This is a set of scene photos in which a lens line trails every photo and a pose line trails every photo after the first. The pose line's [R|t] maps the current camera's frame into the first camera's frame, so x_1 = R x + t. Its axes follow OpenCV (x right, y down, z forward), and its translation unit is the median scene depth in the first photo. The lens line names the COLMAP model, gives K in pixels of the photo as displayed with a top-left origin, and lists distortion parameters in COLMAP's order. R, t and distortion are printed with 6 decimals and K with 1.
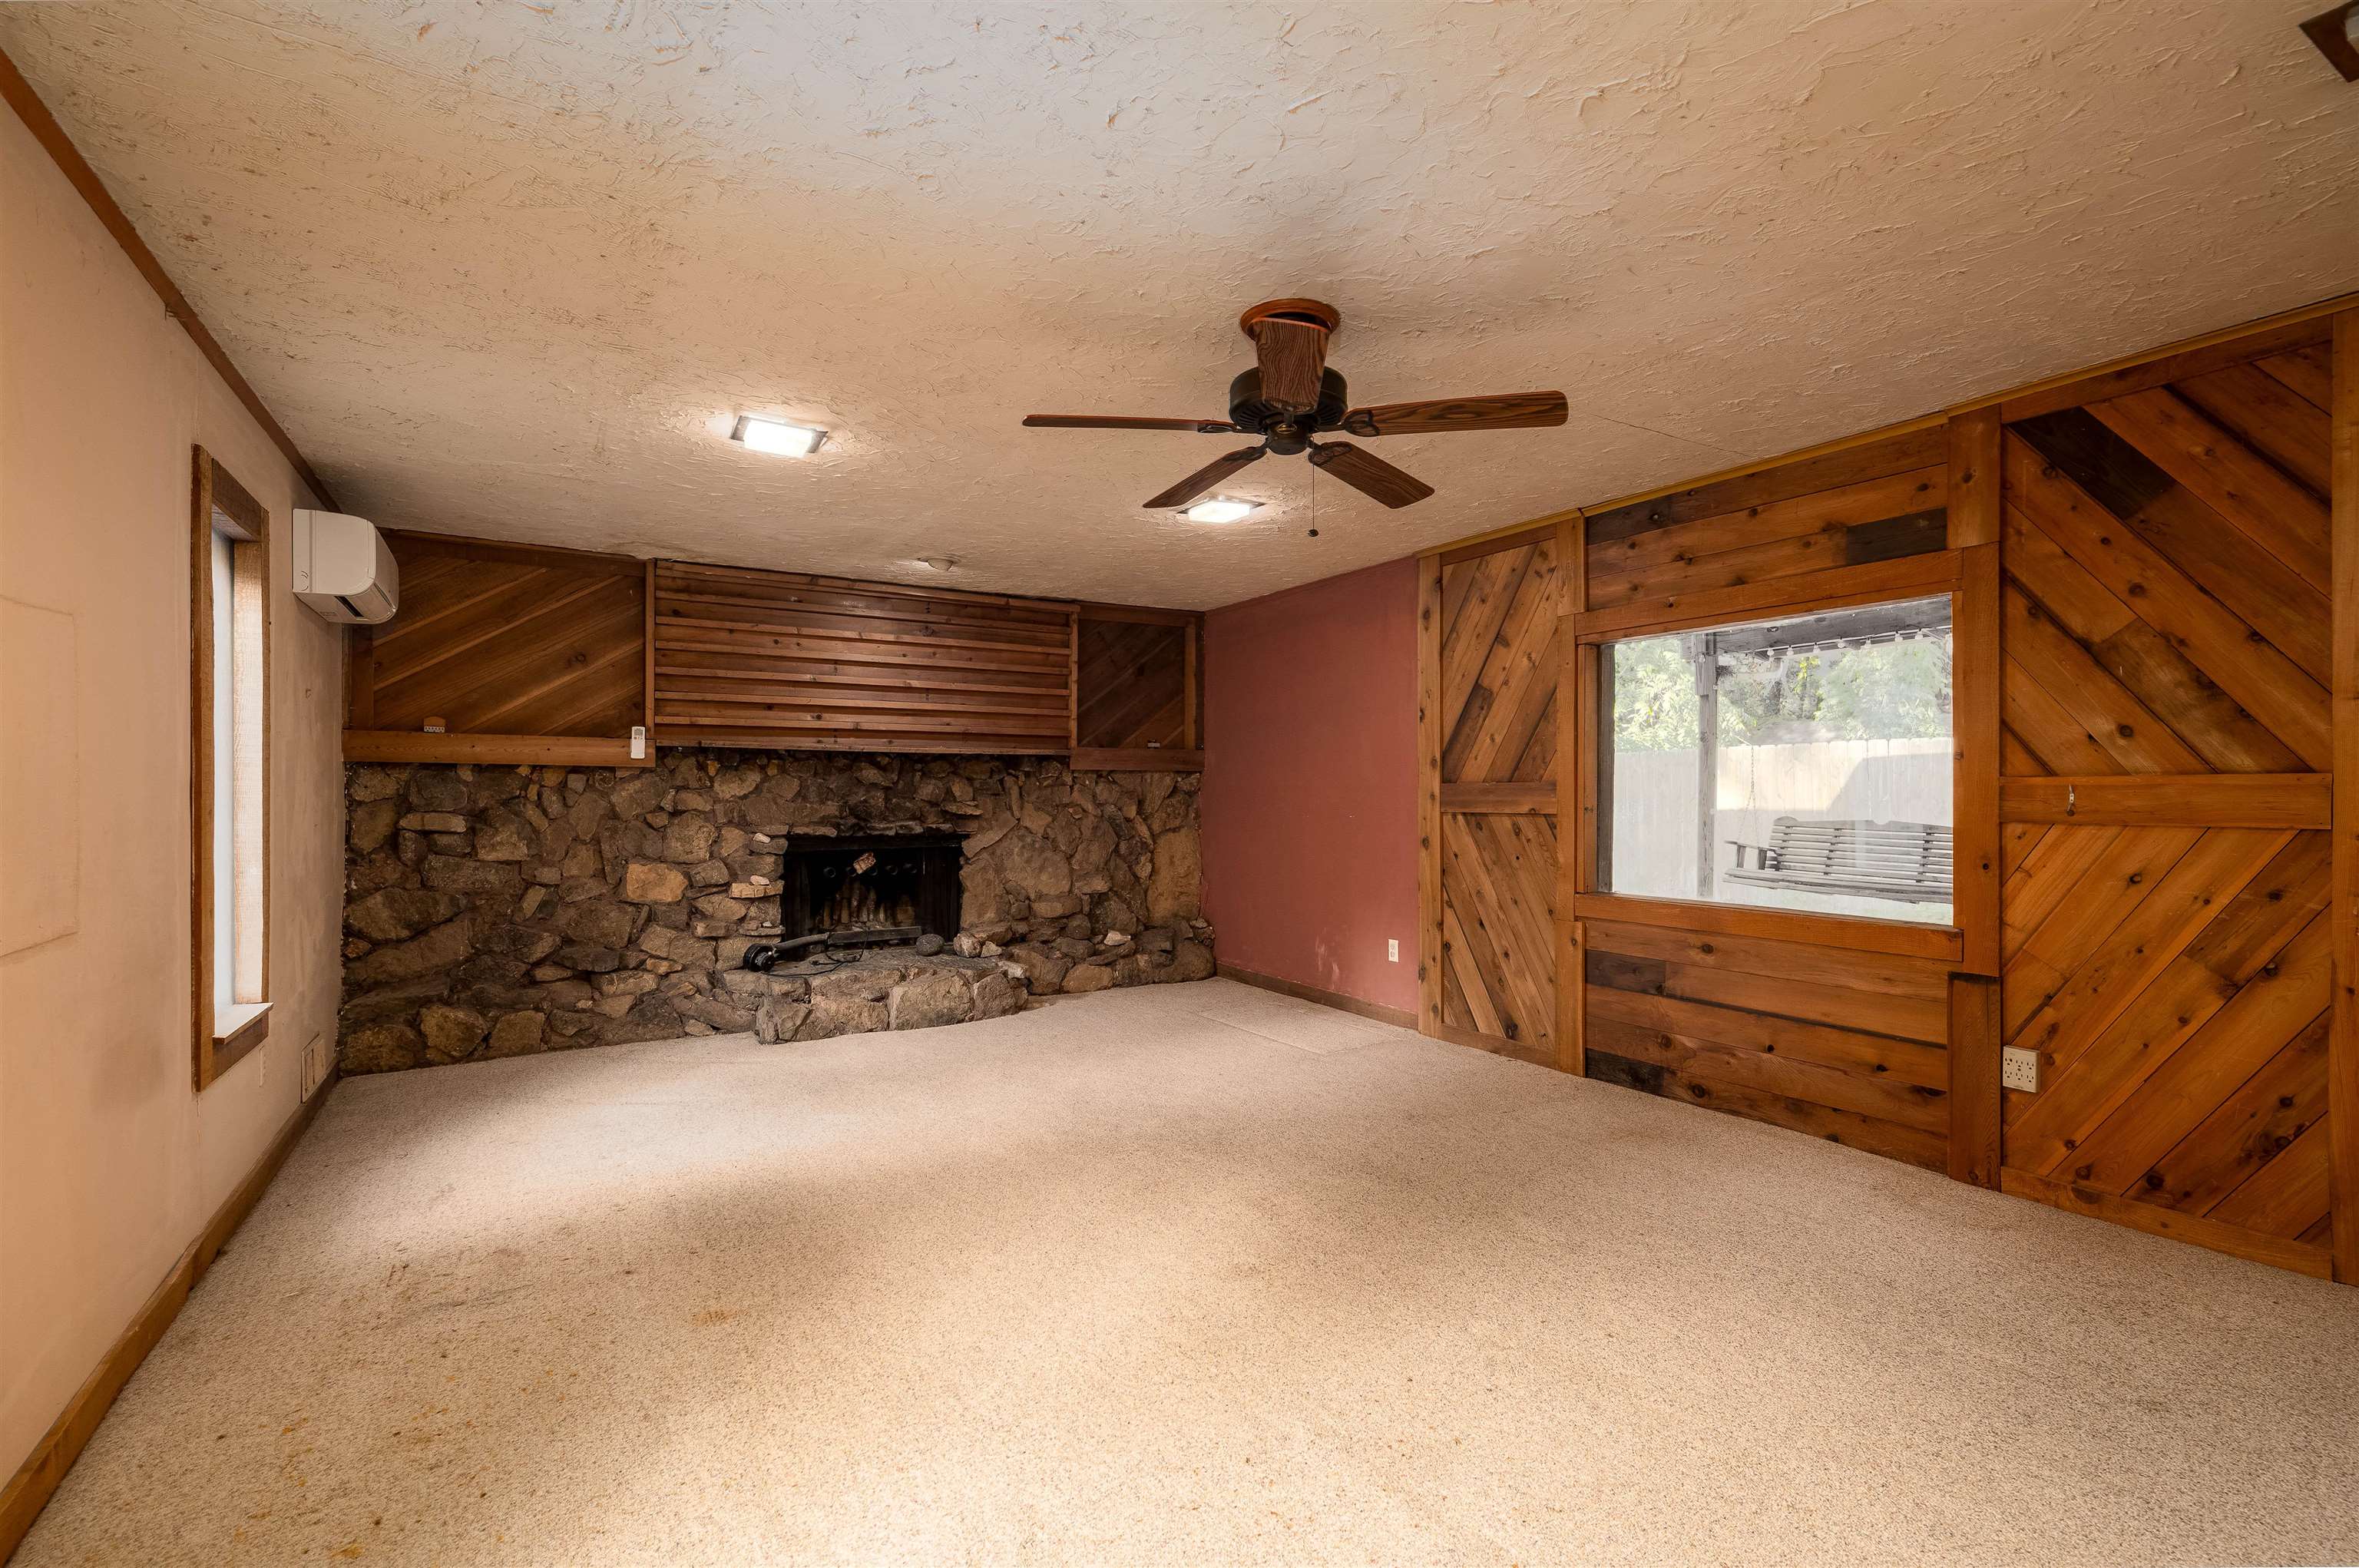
lens RADIAL K [[1056.6, 0, 1173.4], [0, 1056.6, 789.8], [0, 0, 1]] dist [-0.002982, 0.000904]
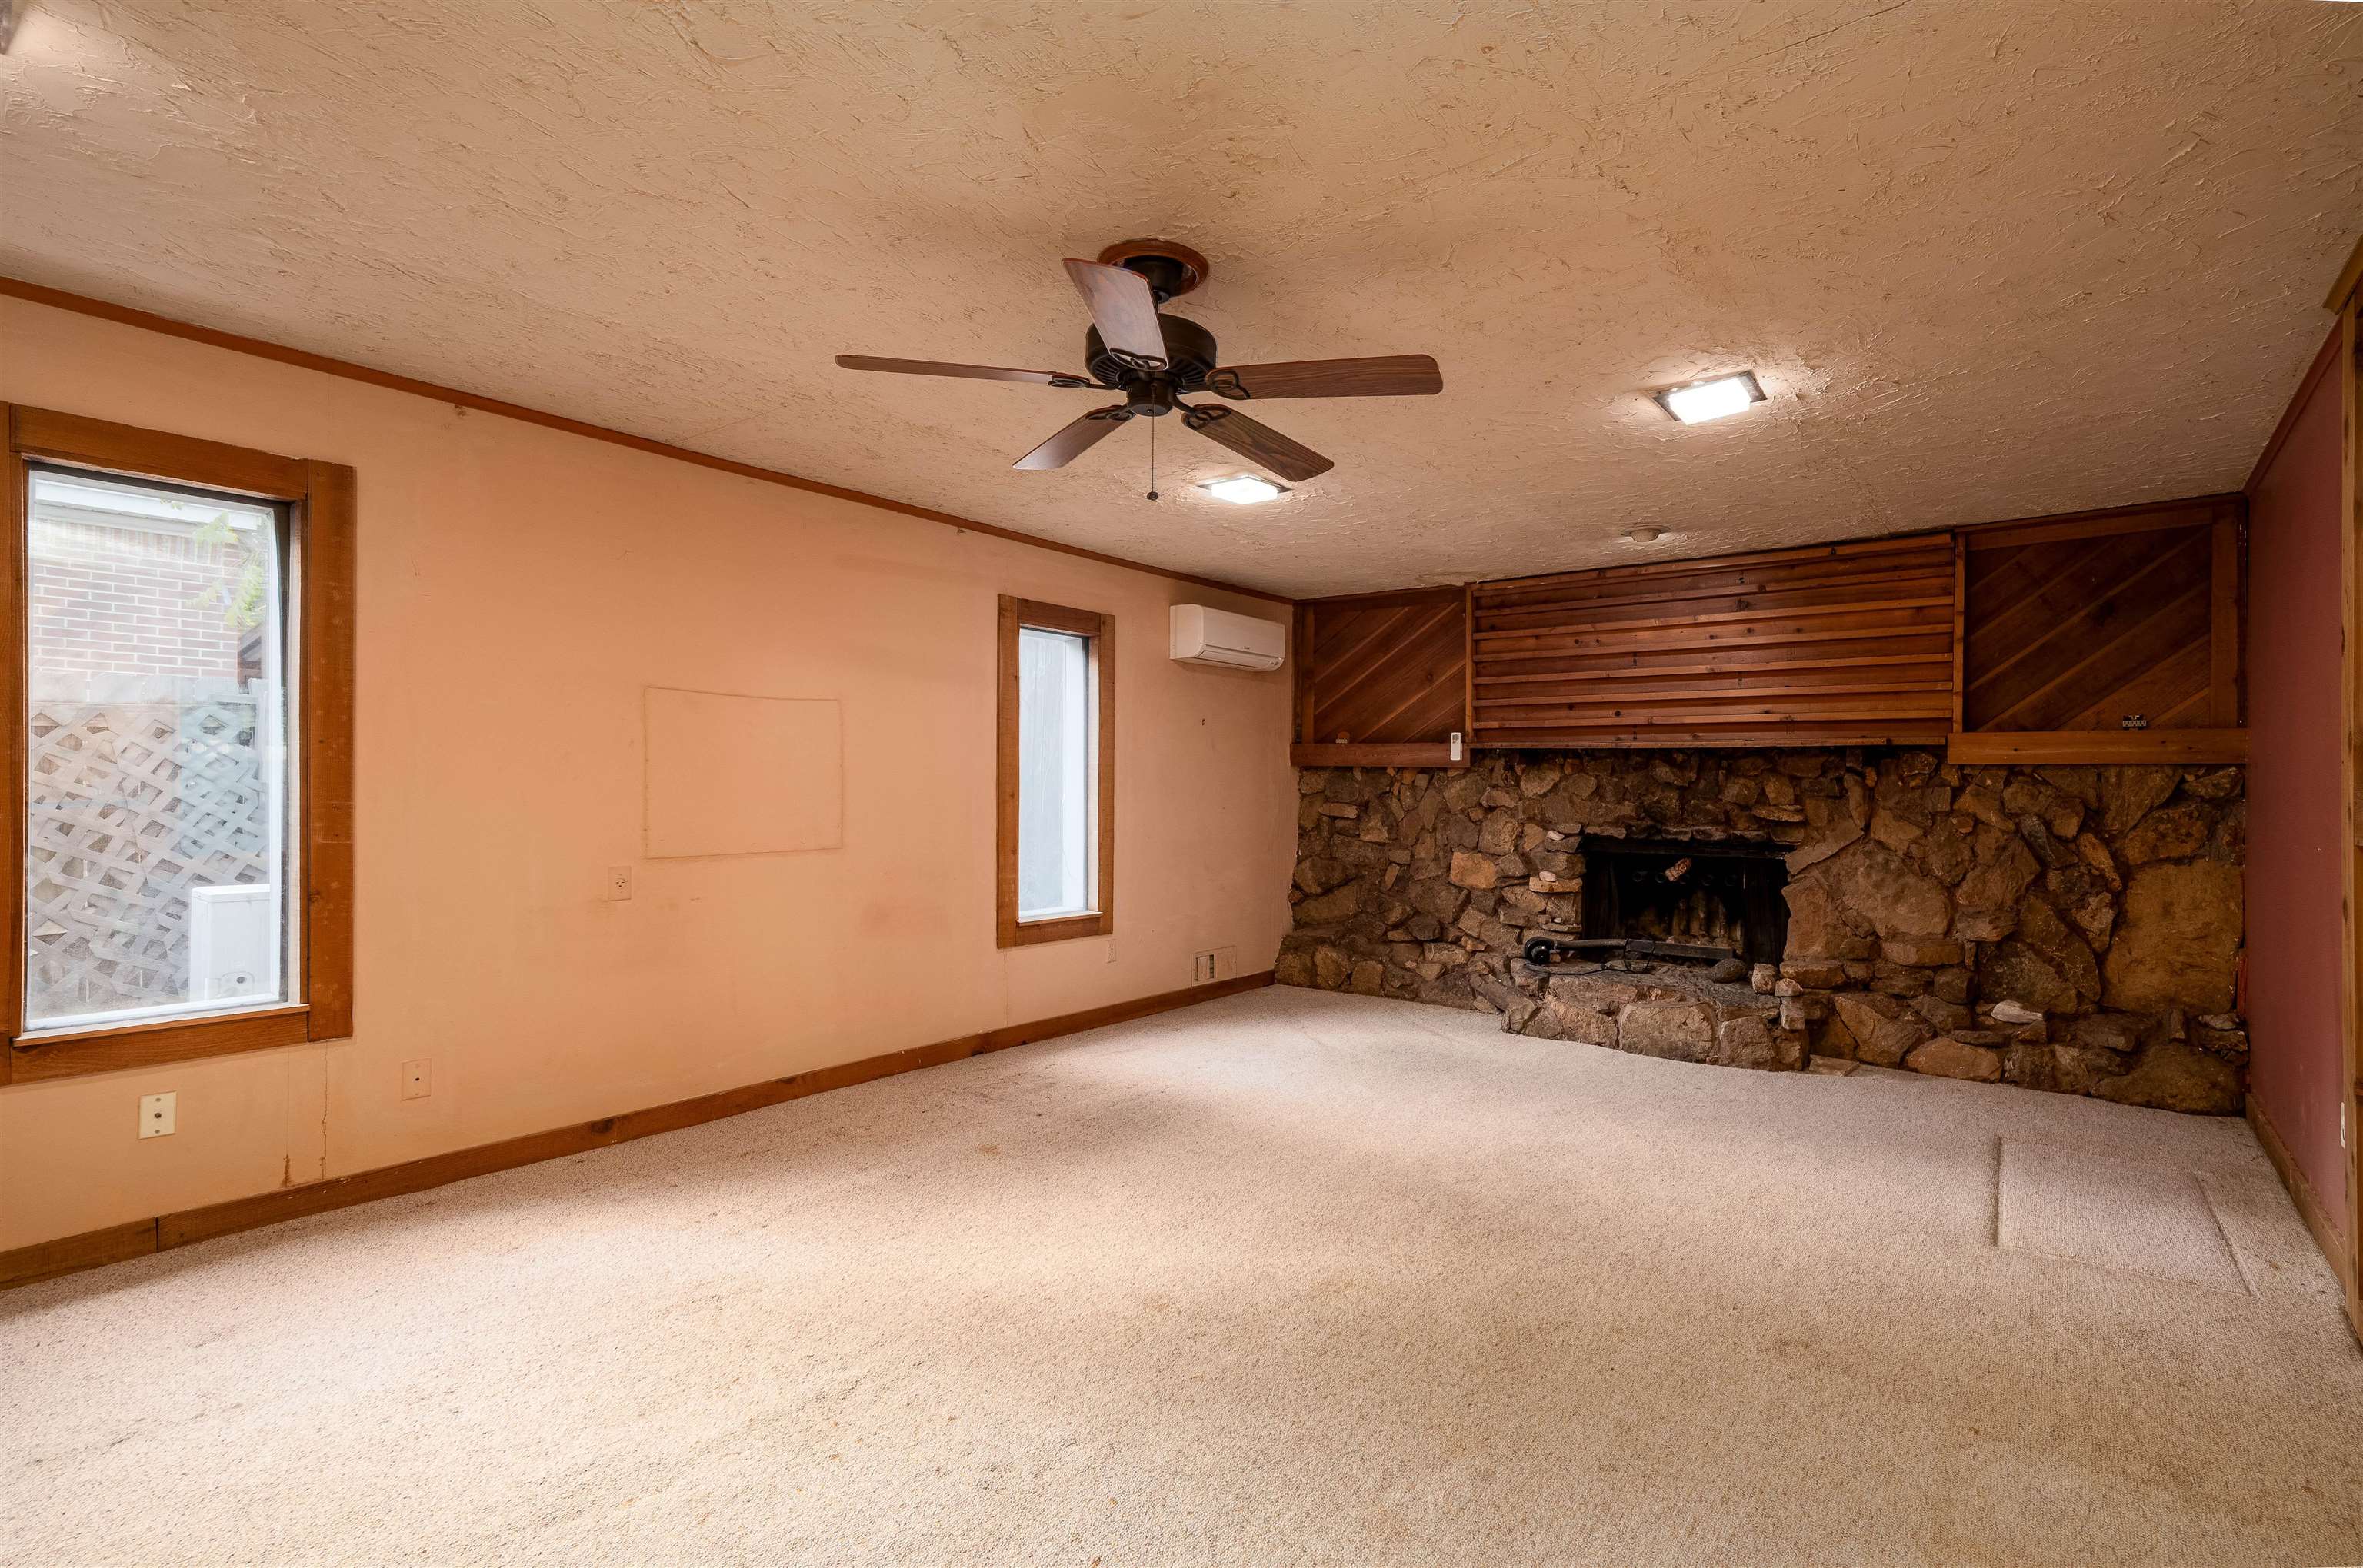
lens RADIAL K [[1058.2, 0, 1245.4], [0, 1058.2, 795.5], [0, 0, 1]] dist [-0.002982, 0.000904]
pose [[0.385338, 0.014005, -0.922669, 0.448235], [-0.009817, 0.999890, 0.011077, -0.001640], [0.922723, 0.004790, 0.385433, 0.333348]]
